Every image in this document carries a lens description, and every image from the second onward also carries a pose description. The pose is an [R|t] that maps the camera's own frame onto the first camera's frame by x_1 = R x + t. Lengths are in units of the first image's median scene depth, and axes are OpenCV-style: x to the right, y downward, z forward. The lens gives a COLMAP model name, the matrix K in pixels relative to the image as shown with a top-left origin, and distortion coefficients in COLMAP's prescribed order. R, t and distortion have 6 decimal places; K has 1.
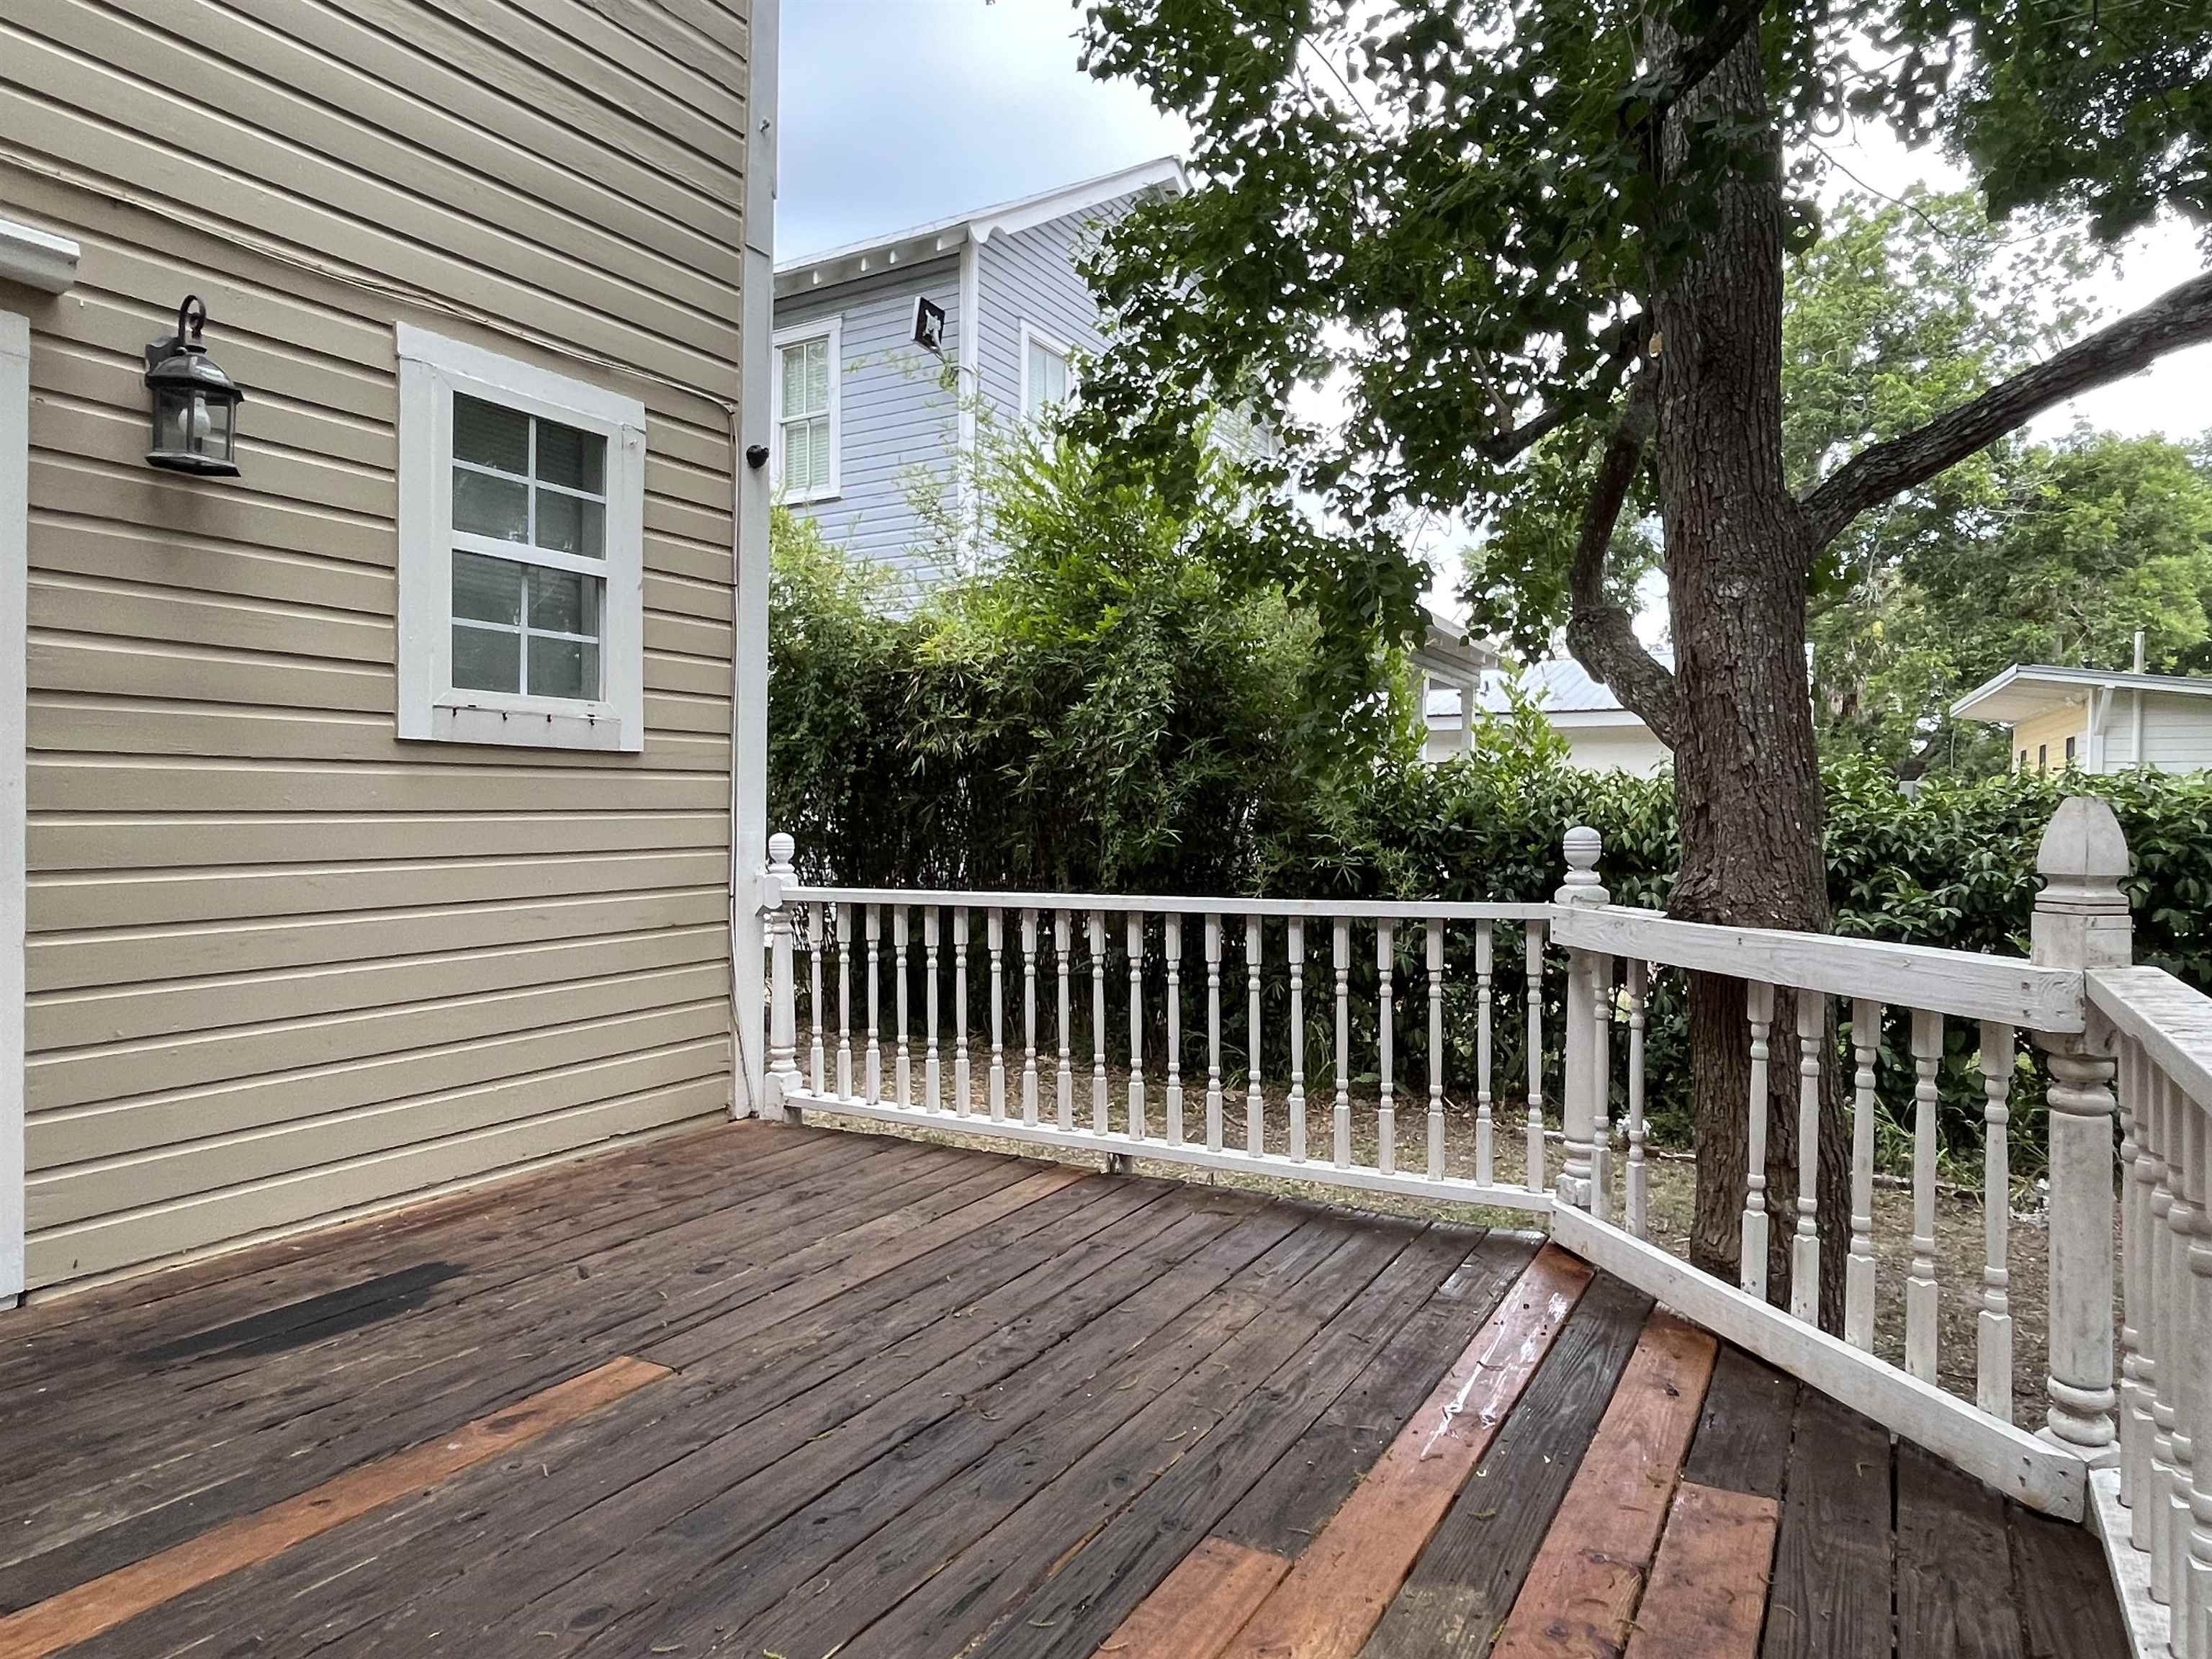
lens RADIAL K [[1323.7, 0, 1110.9], [0, 1323.7, 826.6], [0, 0, 1]] dist [-0.001600, 0.003368]
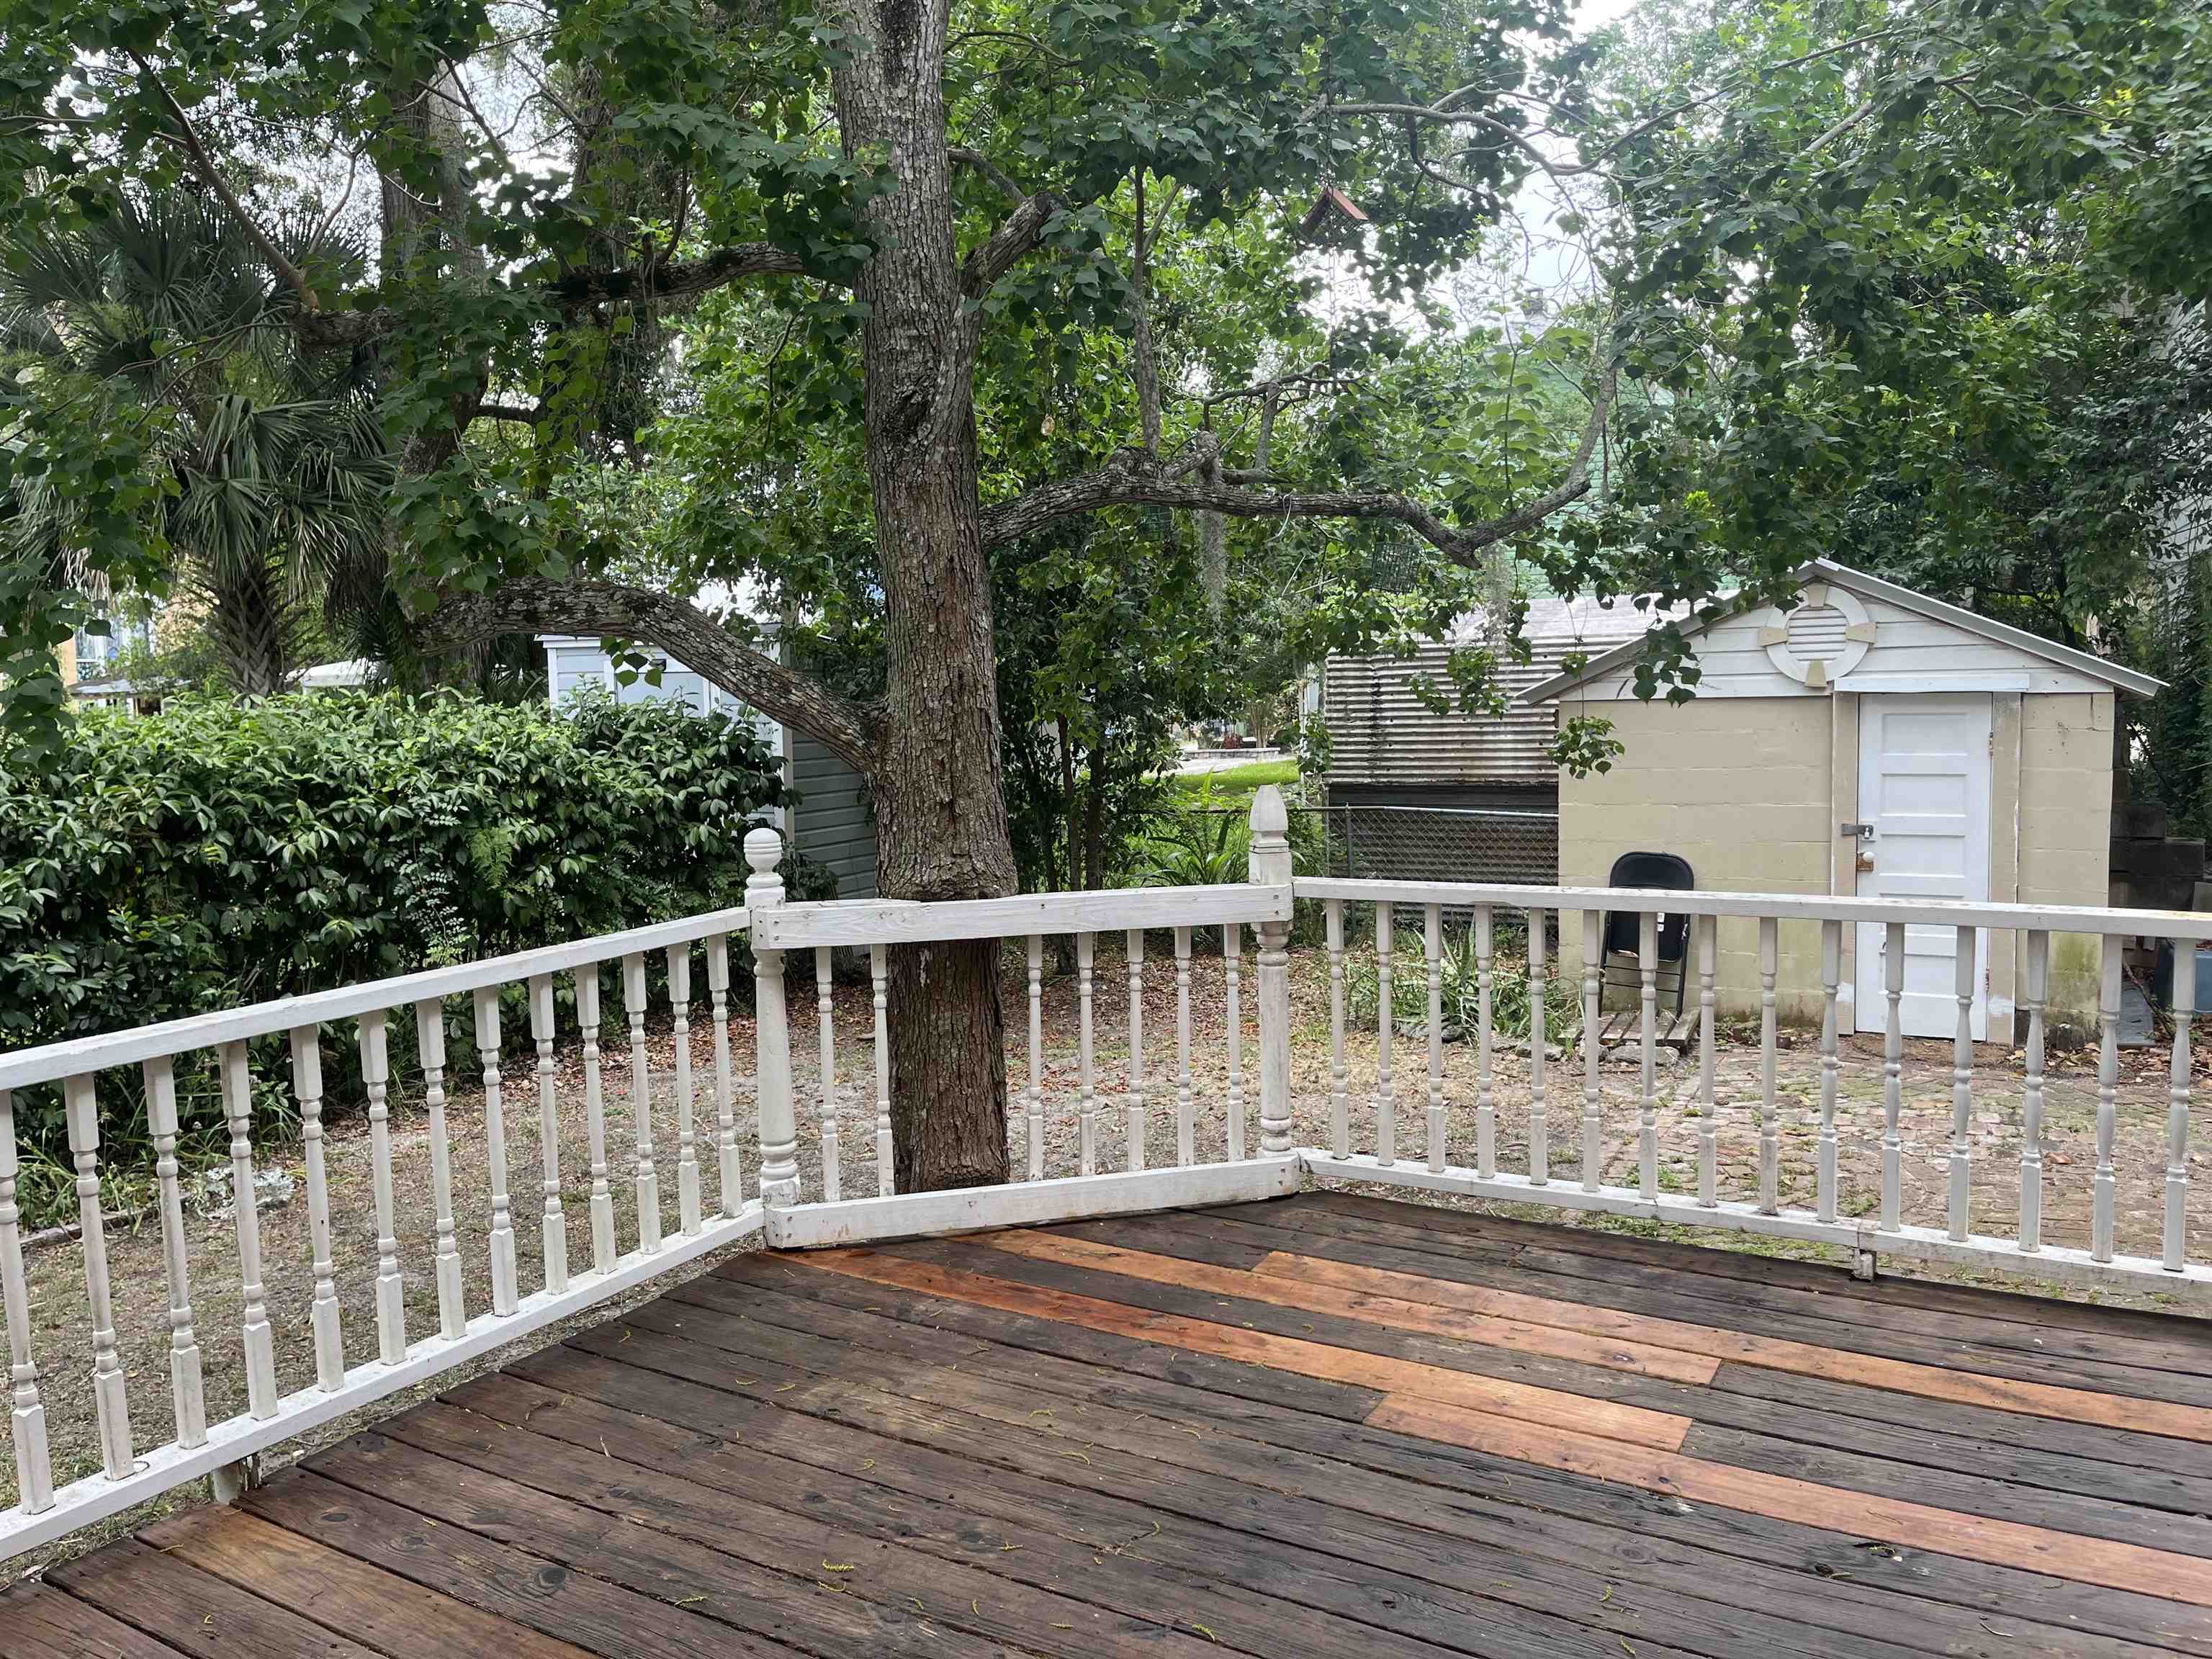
lens RADIAL K [[1659.4, 0, 1101.5], [0, 1659.4, 826.7], [0, 0, 1]] dist [0.031495, -0.007247]
pose [[-0.008189, -0.088815, 0.996014, -0.768659], [0.033631, 0.995460, 0.089042, -0.090720], [-0.999401, 0.034226, -0.005165, 0.660885]]
